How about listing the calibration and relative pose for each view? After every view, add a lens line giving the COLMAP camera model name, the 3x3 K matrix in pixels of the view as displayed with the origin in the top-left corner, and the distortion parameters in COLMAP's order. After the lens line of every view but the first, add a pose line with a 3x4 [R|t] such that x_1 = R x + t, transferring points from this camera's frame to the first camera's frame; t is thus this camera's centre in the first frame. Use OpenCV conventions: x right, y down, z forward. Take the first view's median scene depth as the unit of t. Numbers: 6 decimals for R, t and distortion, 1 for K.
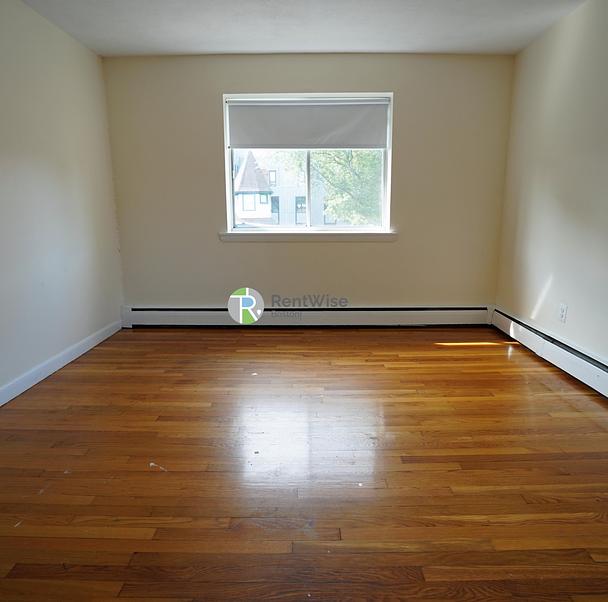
lens RADIAL K [[423.3, 0, 304.0], [0, 423.3, 301.0], [0, 0, 1]] dist [-0.070321, 0.040115]
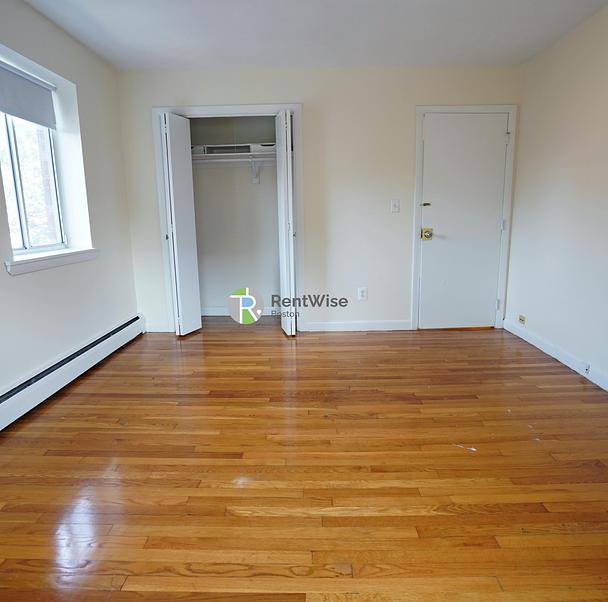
lens RADIAL K [[423.3, 0, 304.0], [0, 423.3, 301.0], [0, 0, 1]] dist [-0.070321, 0.040115]
pose [[-0.999428, 0.021699, 0.025924, 0.034780], [0.030222, 0.917120, 0.397464, -0.351923], [-0.015150, 0.398020, -0.917252, 1.594815]]
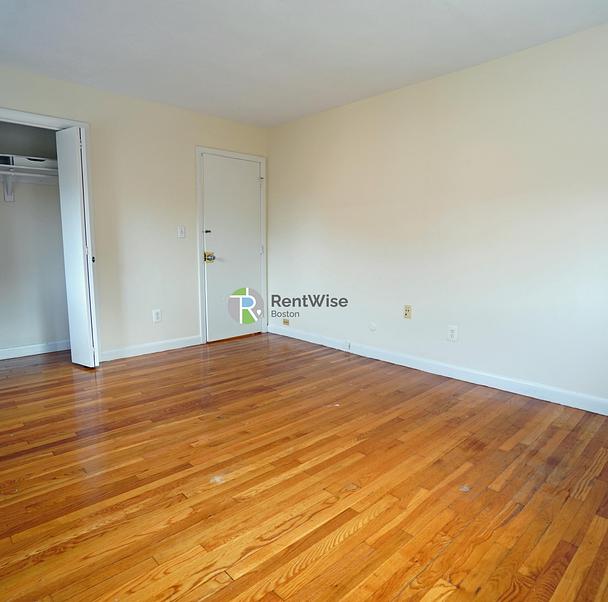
lens RADIAL K [[423.3, 0, 304.0], [0, 423.3, 301.0], [0, 0, 1]] dist [-0.070321, 0.040115]
pose [[-0.727271, 0.098980, -0.679176, 0.632479], [-0.140502, 0.947121, 0.288481, -0.341778], [0.671816, 0.305229, -0.674906, 1.588944]]
